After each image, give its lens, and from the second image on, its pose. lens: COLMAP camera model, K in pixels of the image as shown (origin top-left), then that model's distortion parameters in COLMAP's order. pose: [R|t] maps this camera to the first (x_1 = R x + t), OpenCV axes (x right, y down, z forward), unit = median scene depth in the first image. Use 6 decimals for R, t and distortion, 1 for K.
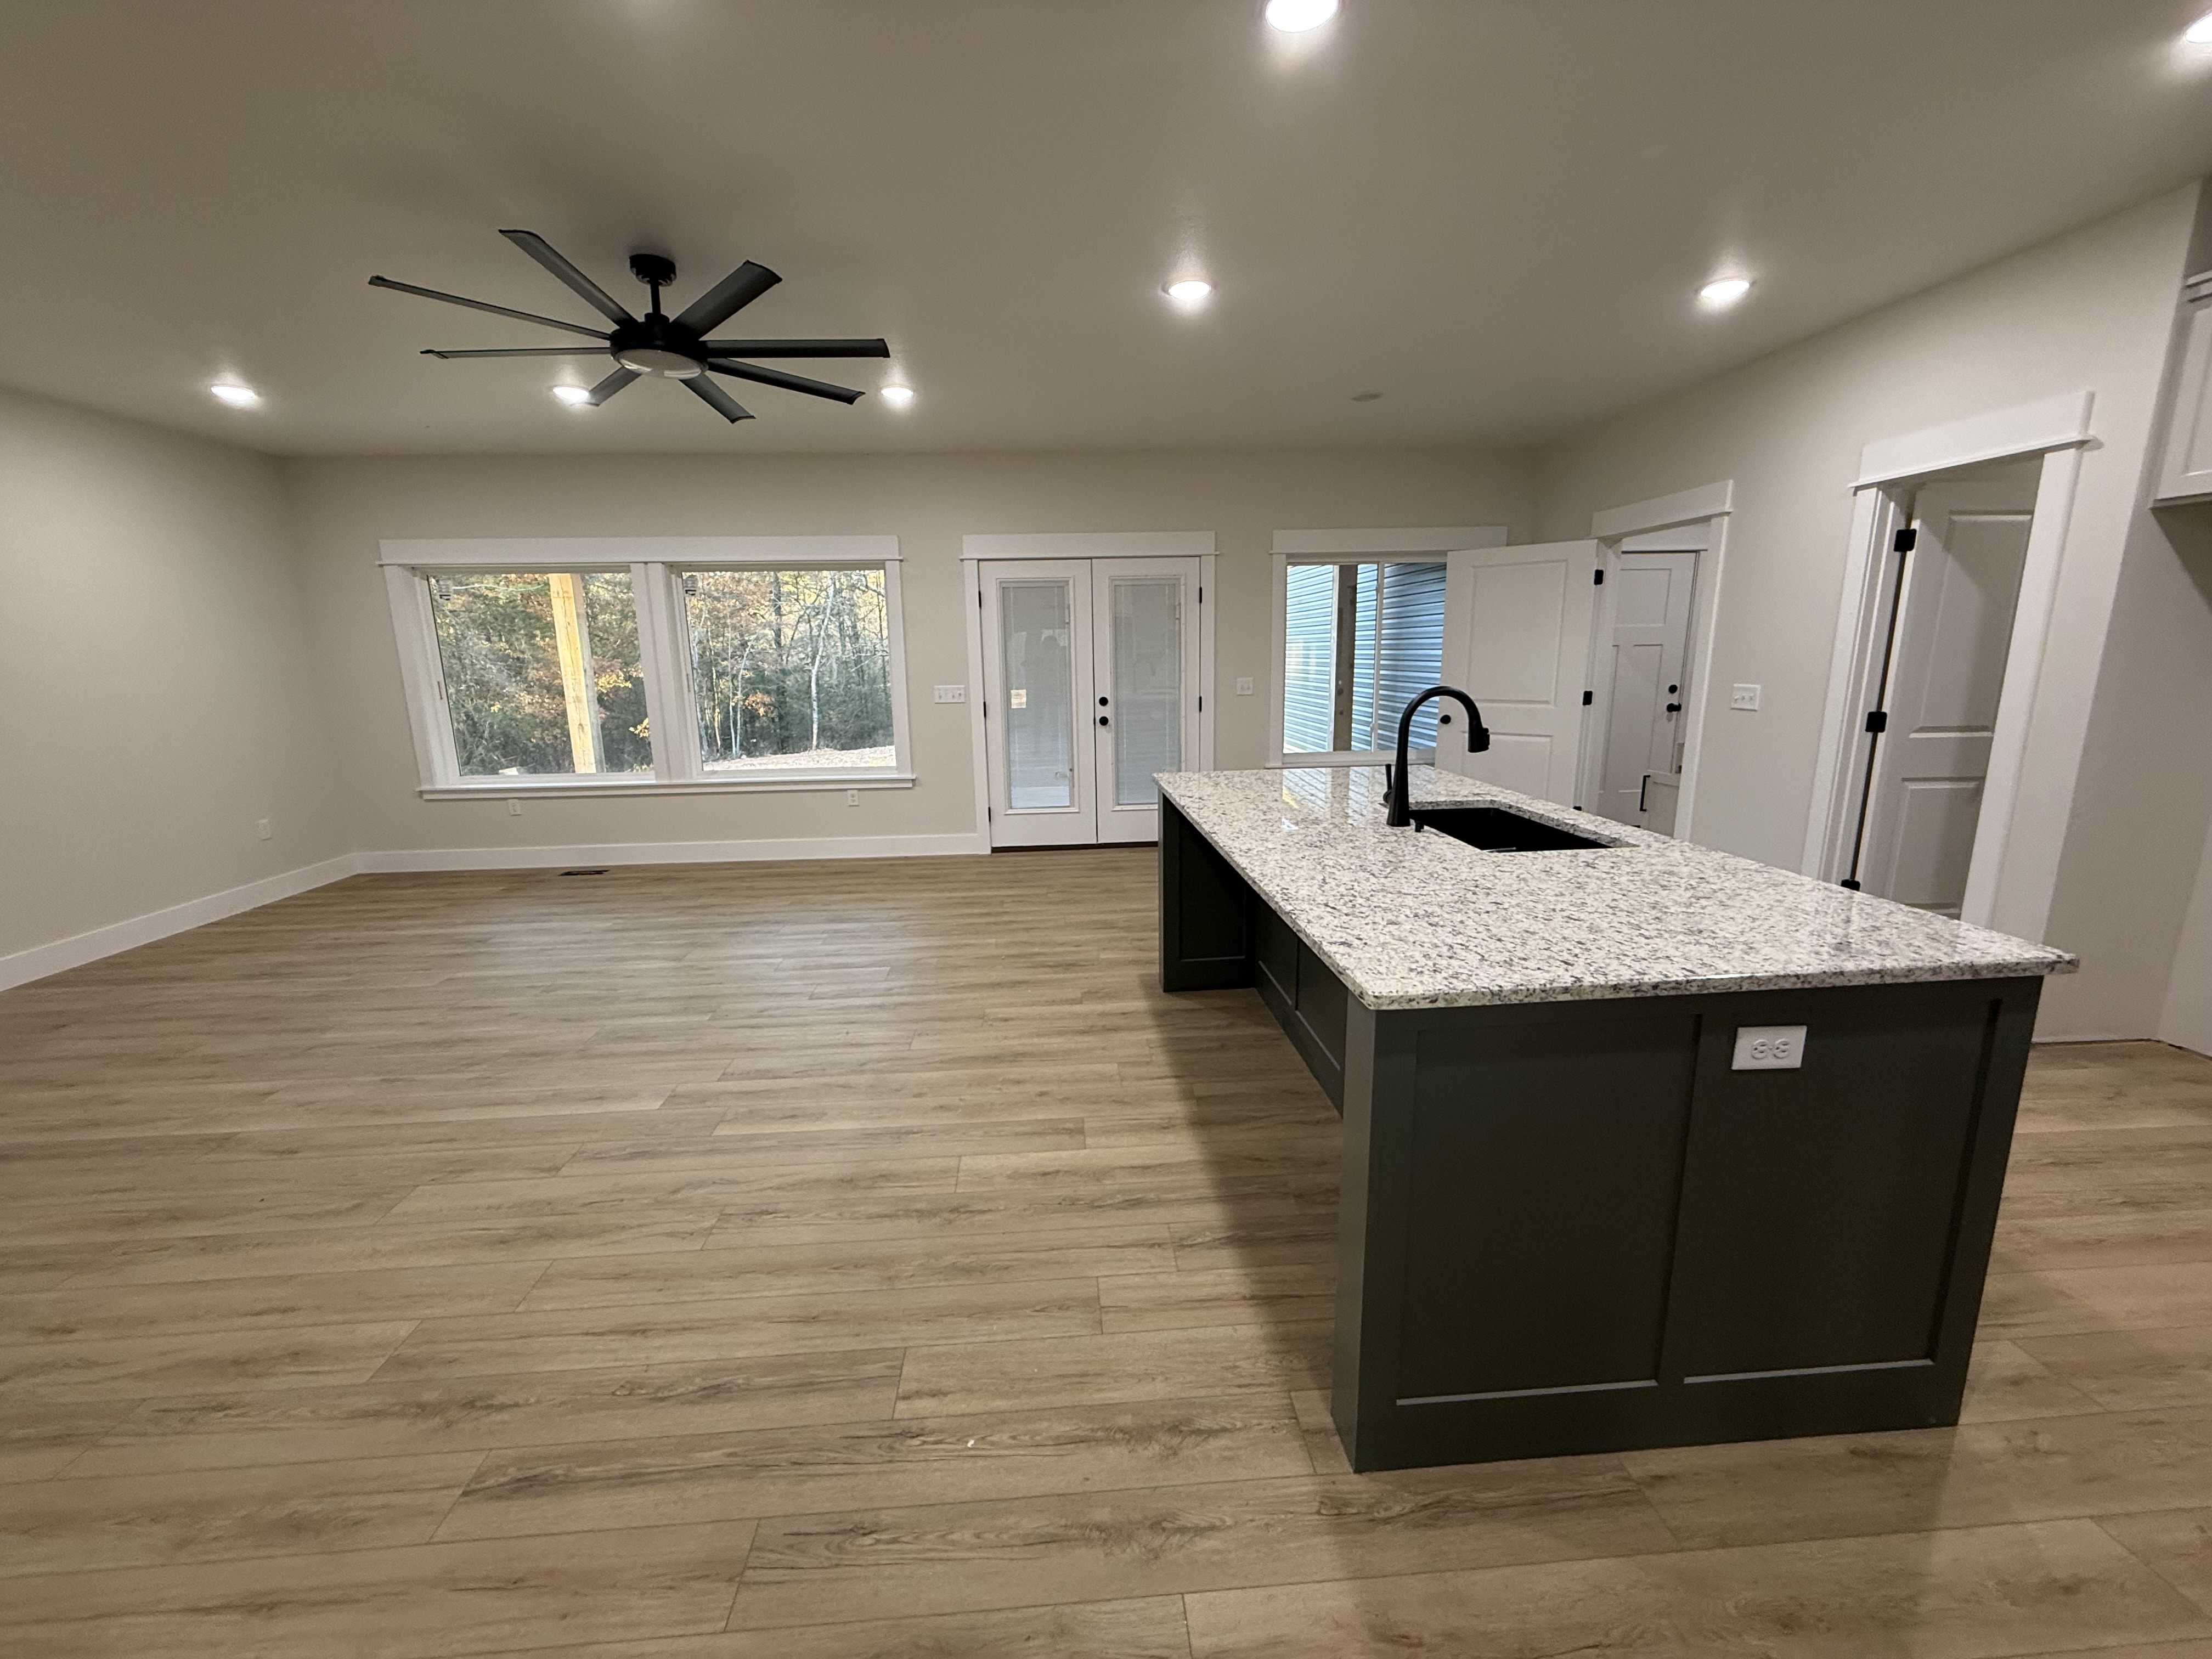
lens RADIAL K [[879.2, 0, 1098.6], [0, 879.2, 827.9], [0, 0, 1]] dist [0.000351, -0.000468]
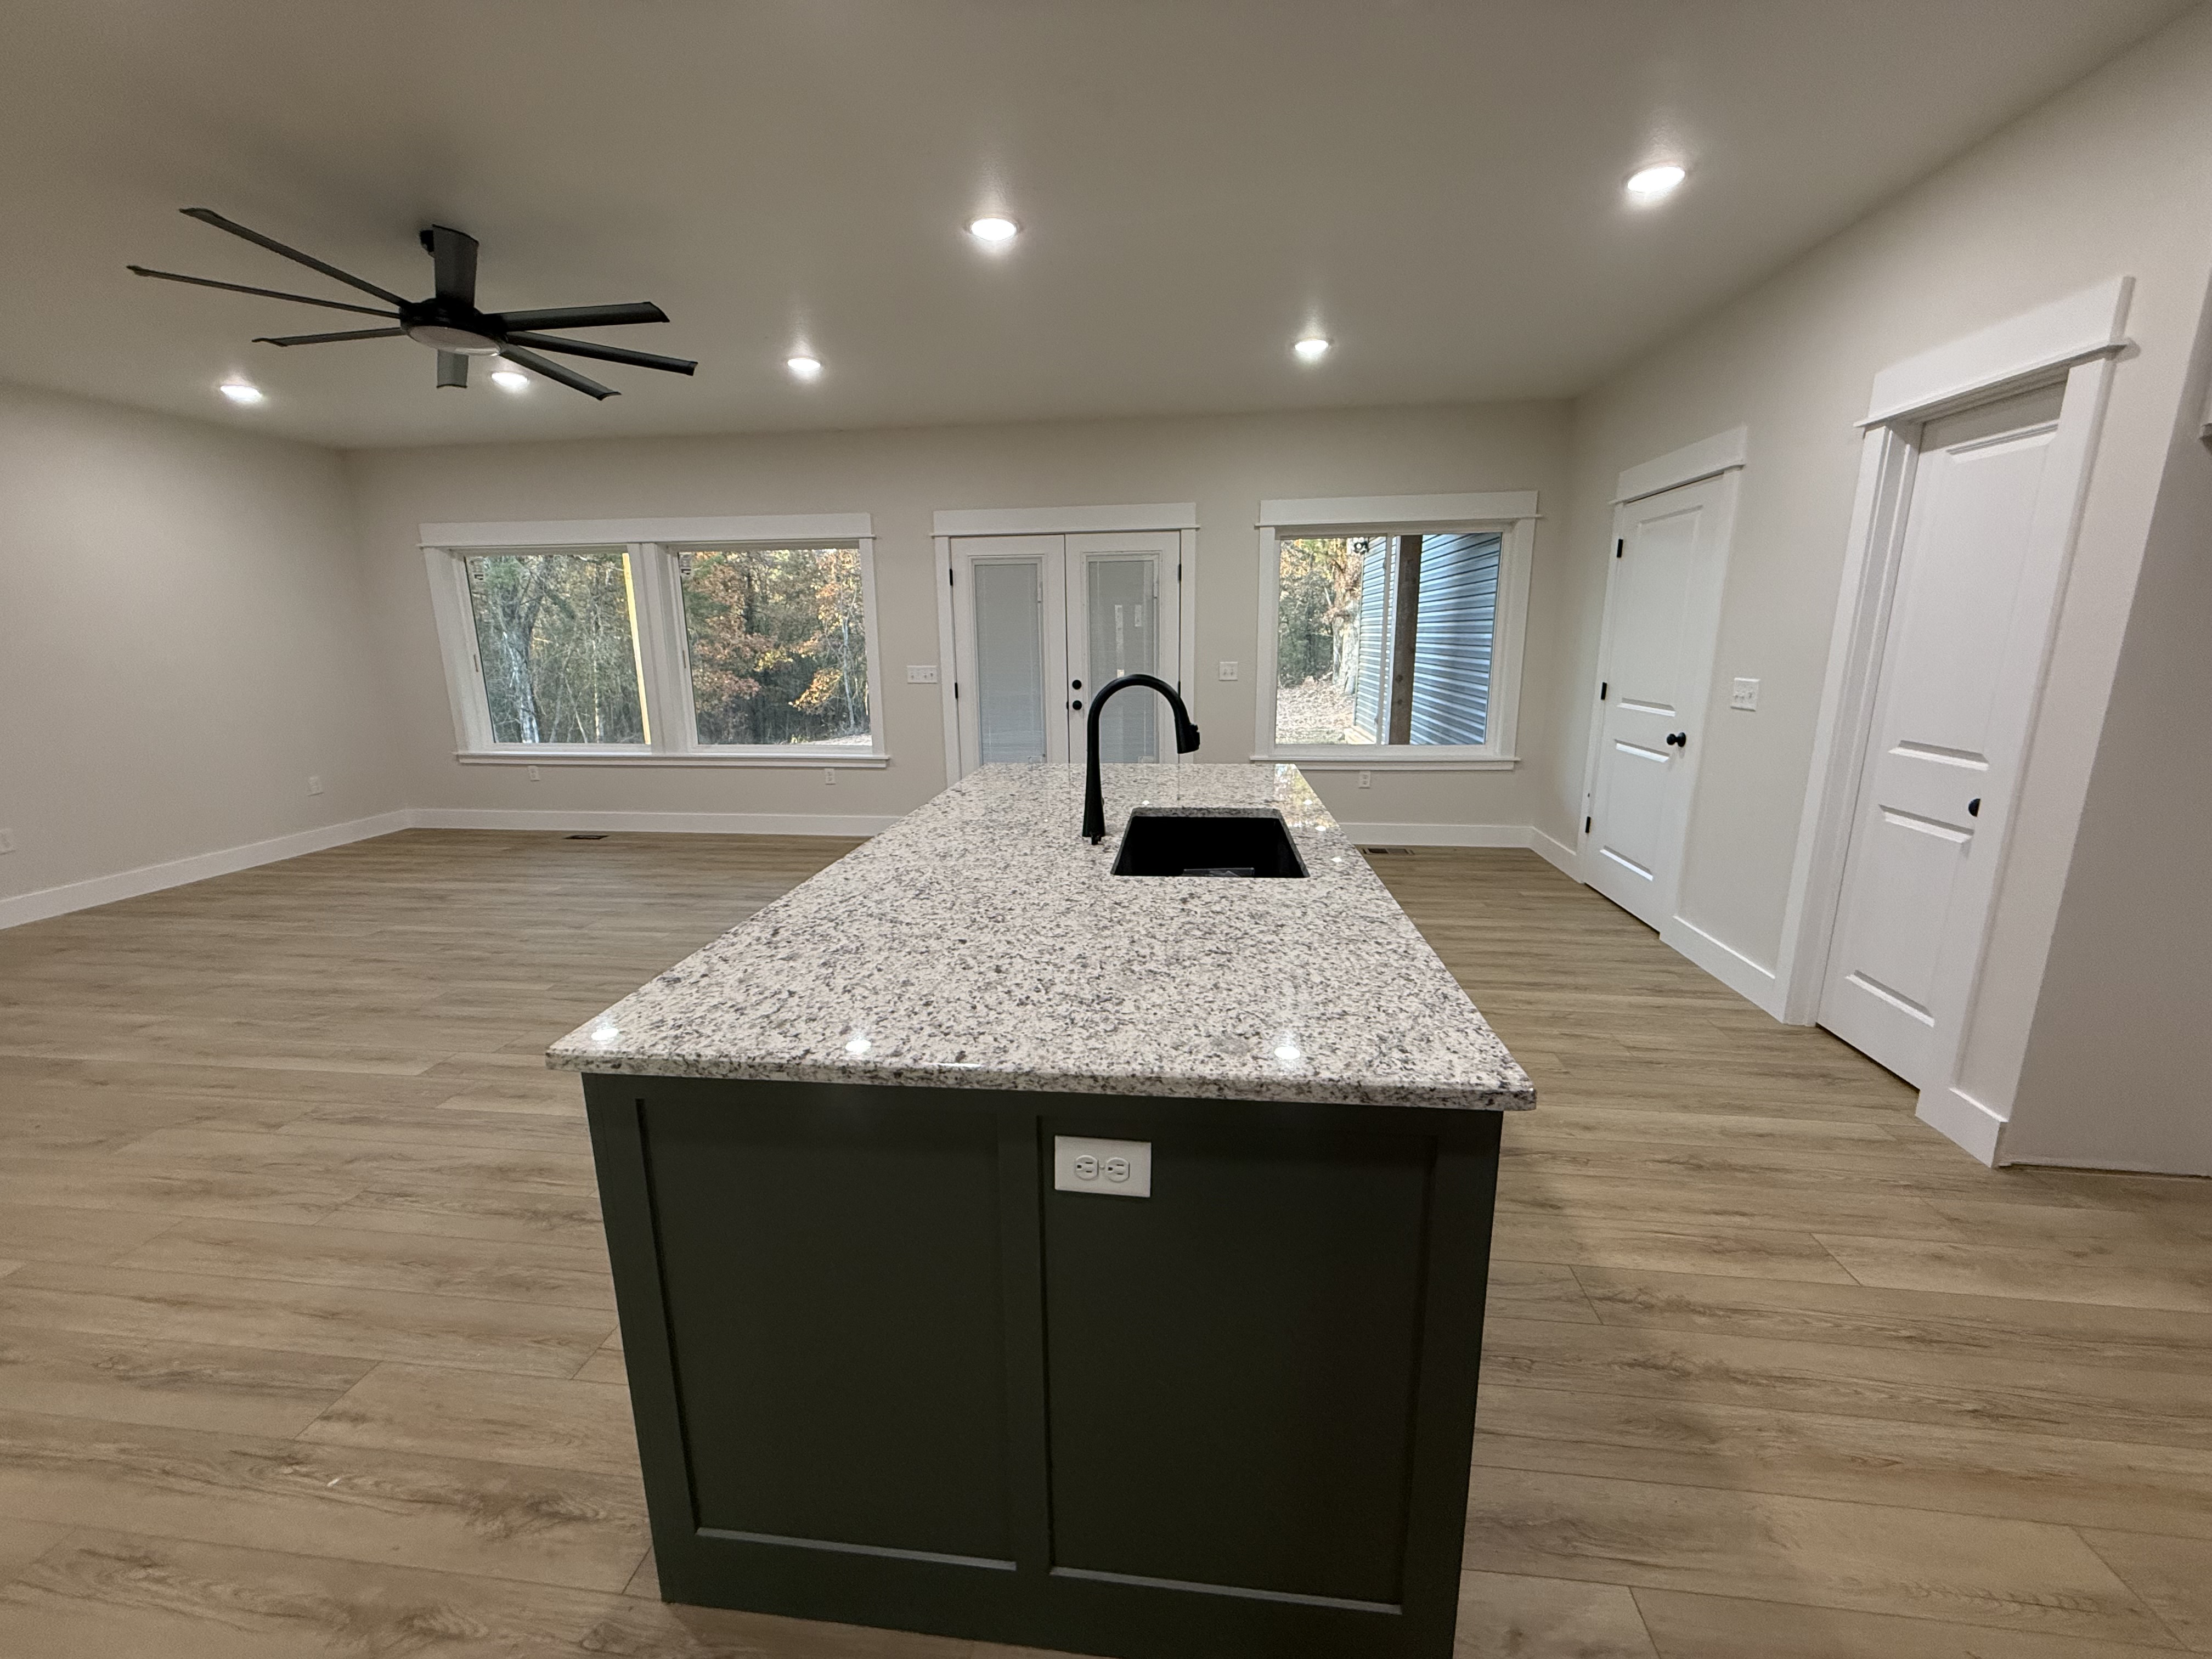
lens RADIAL K [[879.2, 0, 1098.6], [0, 879.2, 827.9], [0, 0, 1]] dist [0.000351, -0.000468]
pose [[0.983081, 0.047017, -0.177034, 0.360007], [-0.043384, 0.998762, 0.024339, -0.022539], [0.177959, -0.016247, 0.983904, 0.110691]]
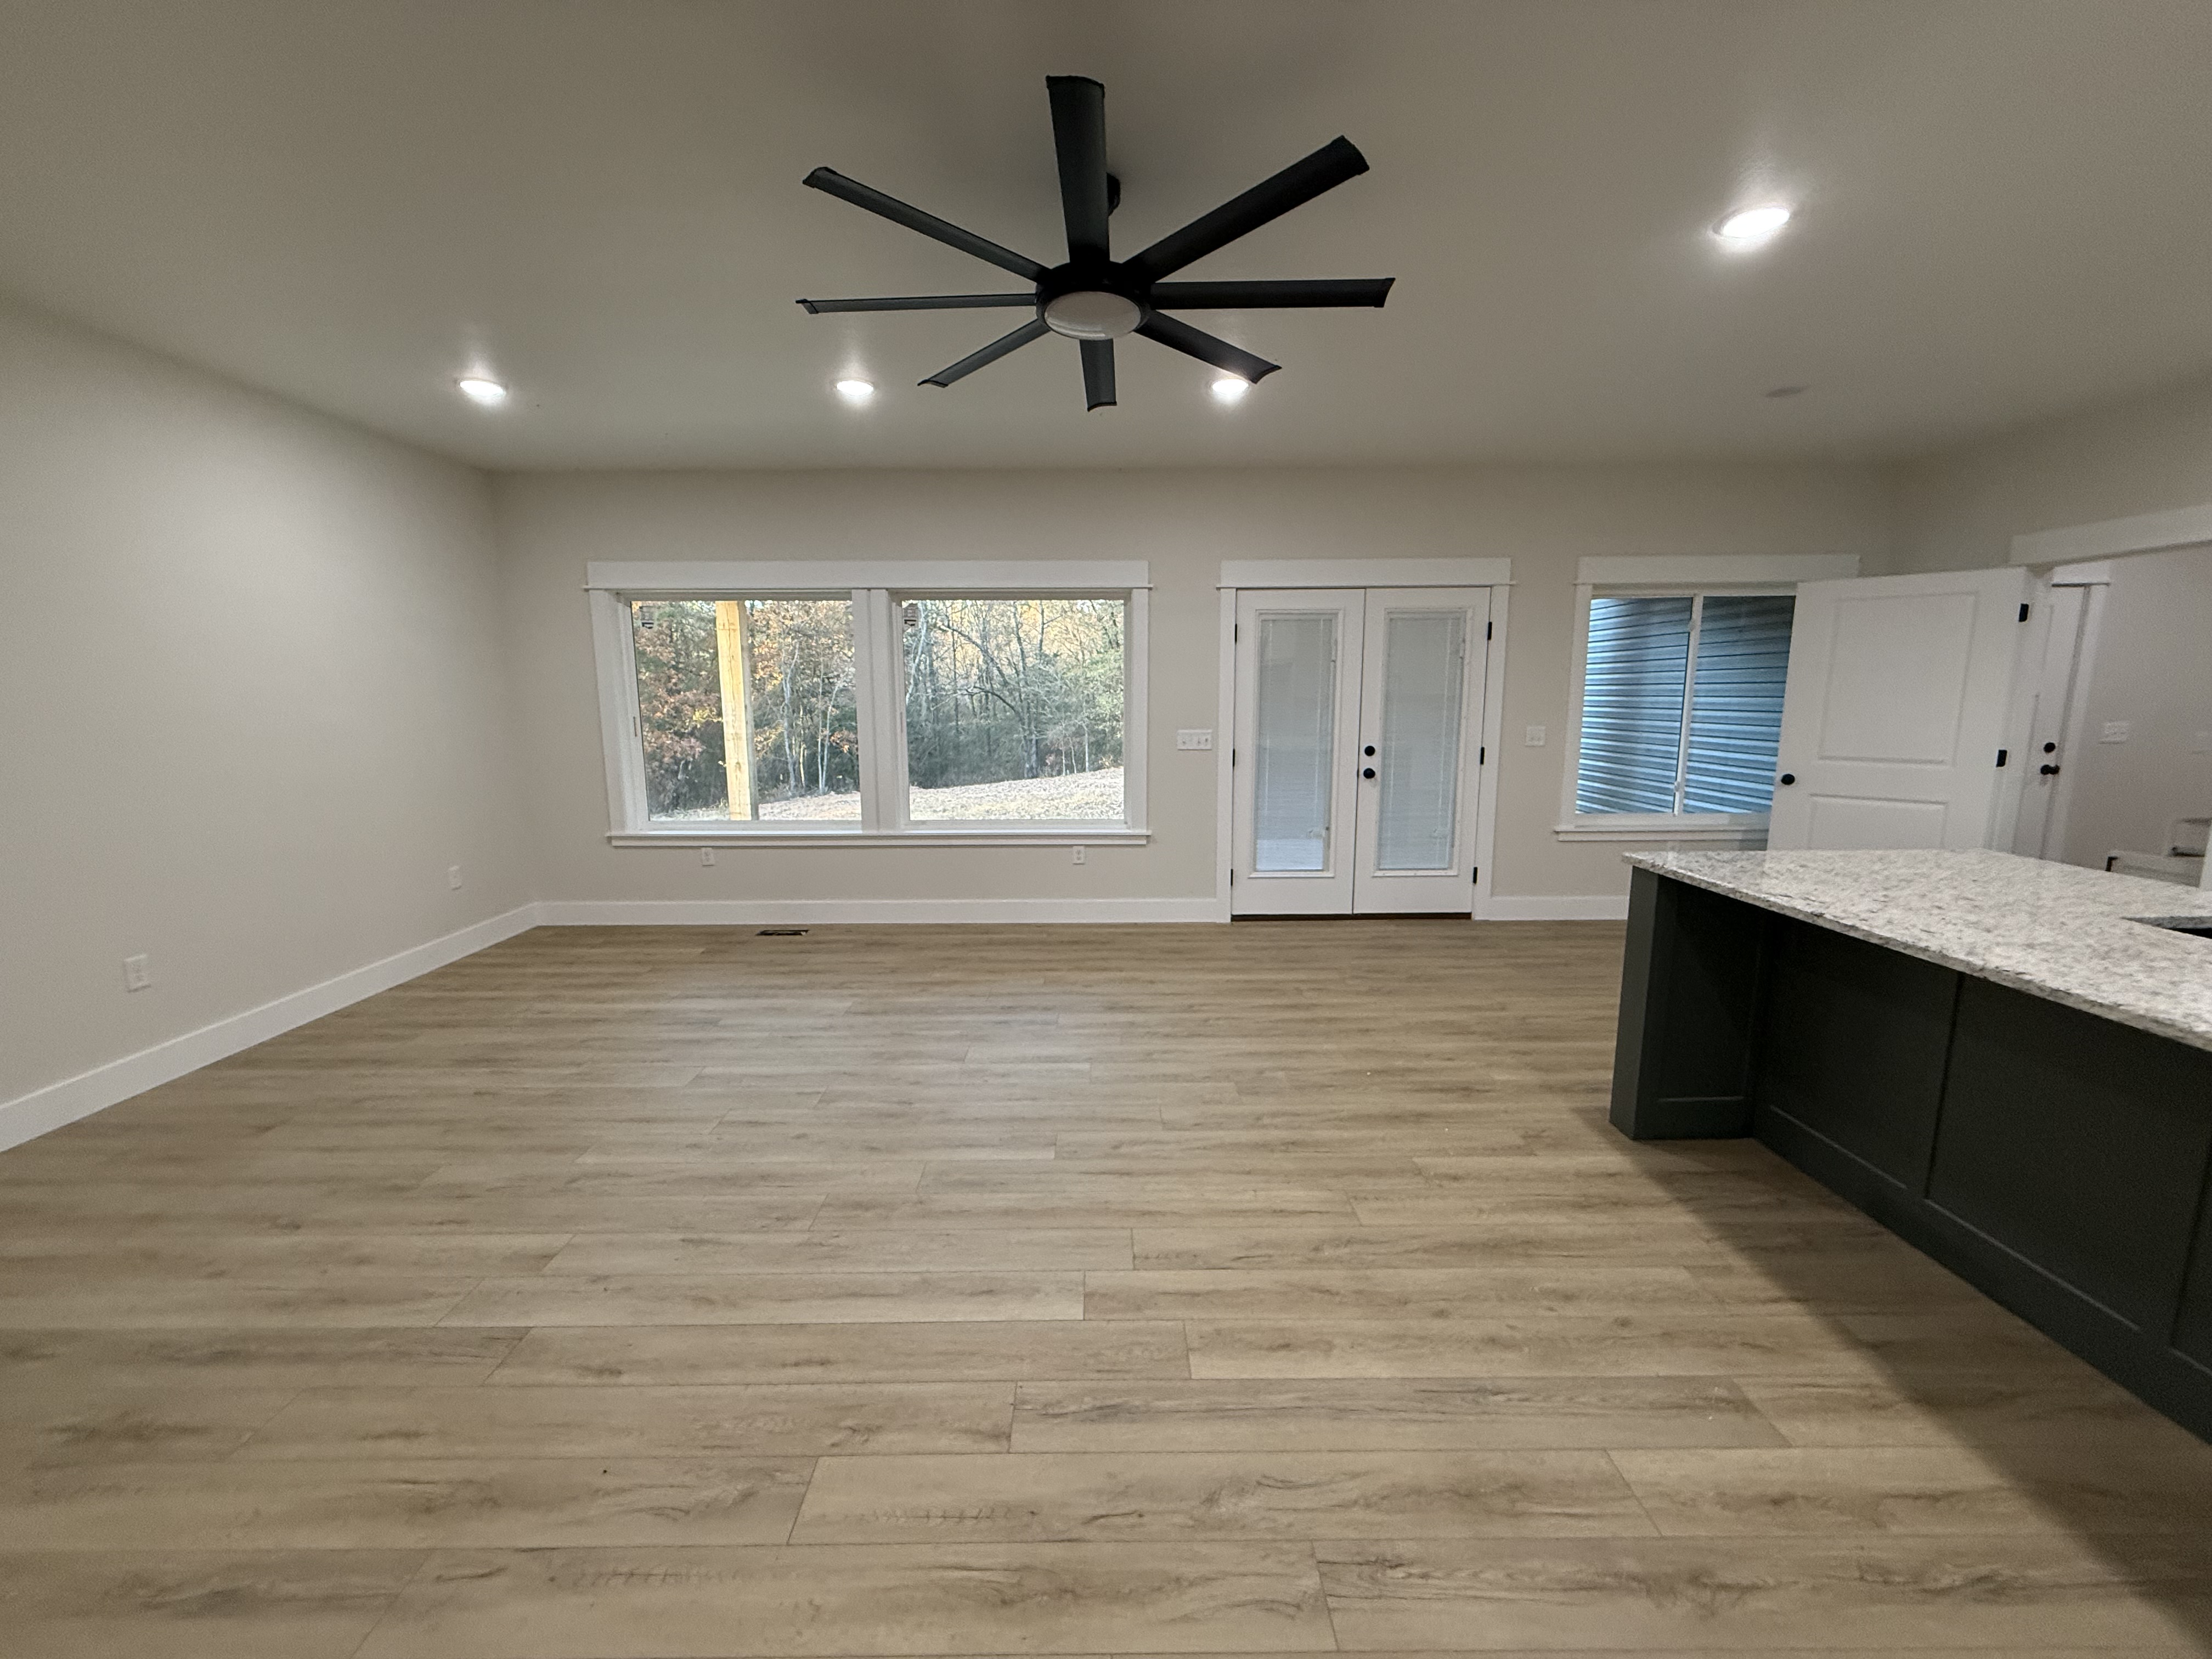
lens RADIAL K [[881.5, 0, 1098.1], [0, 881.5, 822.4], [0, 0, 1]] dist [0.000233, 0.000015]
pose [[0.997956, 0.022547, -0.059791, -0.366767], [-0.025620, 0.998364, -0.051126, -0.038575], [0.058541, 0.052554, 0.996901, 0.211677]]
